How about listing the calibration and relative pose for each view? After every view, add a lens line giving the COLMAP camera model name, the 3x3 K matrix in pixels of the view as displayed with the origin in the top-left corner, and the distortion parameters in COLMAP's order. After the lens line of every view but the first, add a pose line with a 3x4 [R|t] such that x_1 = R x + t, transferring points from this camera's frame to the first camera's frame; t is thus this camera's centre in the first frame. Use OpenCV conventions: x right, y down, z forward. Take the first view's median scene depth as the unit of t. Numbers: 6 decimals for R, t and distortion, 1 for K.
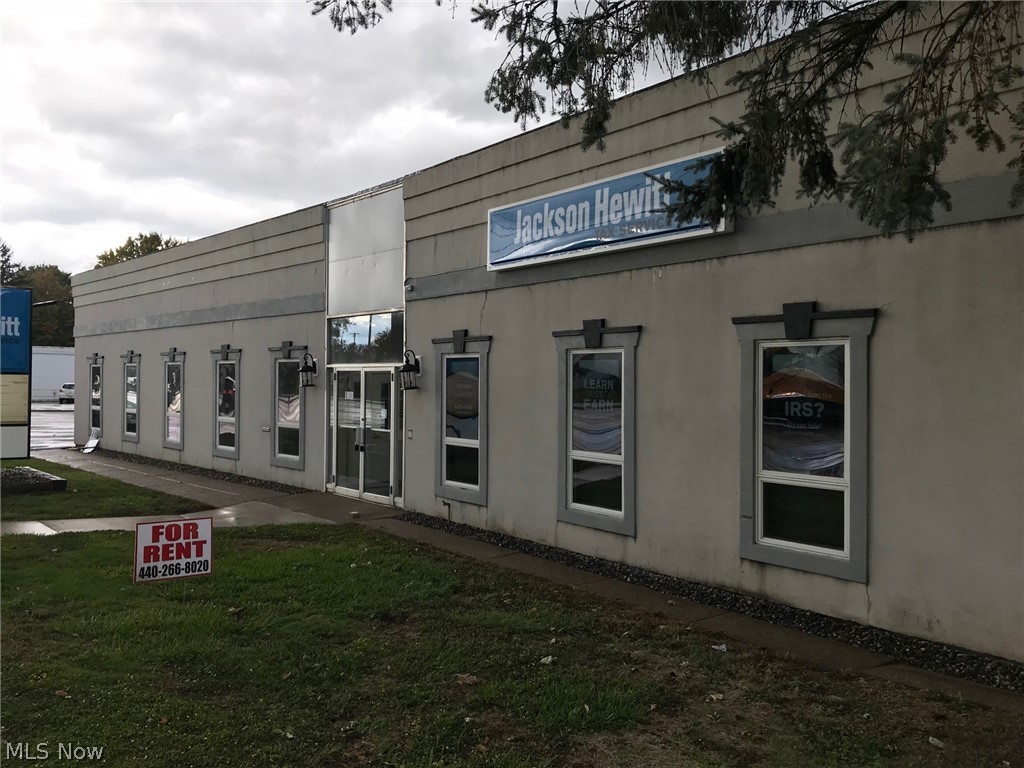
lens RADIAL K [[576.7, 0, 512.0], [0, 576.7, 384.0], [0, 0, 1]] dist [-0.000543, -0.000494]
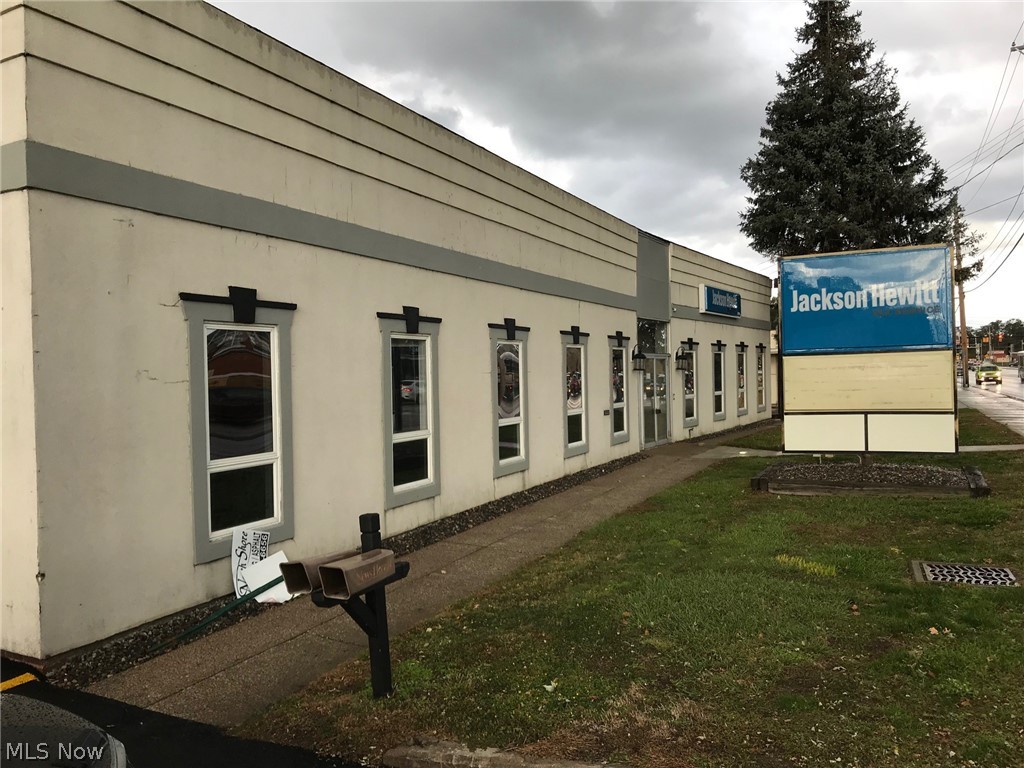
lens RADIAL K [[844.9, 0, 512.0], [0, 844.9, 384.0], [0, 0, 1]] dist [0.088047, -0.009923]
pose [[-0.277803, -0.022937, 0.960364, -1.391242], [0.012693, 0.999540, 0.027545, -0.009948], [-0.960554, 0.019842, -0.277384, 1.228366]]
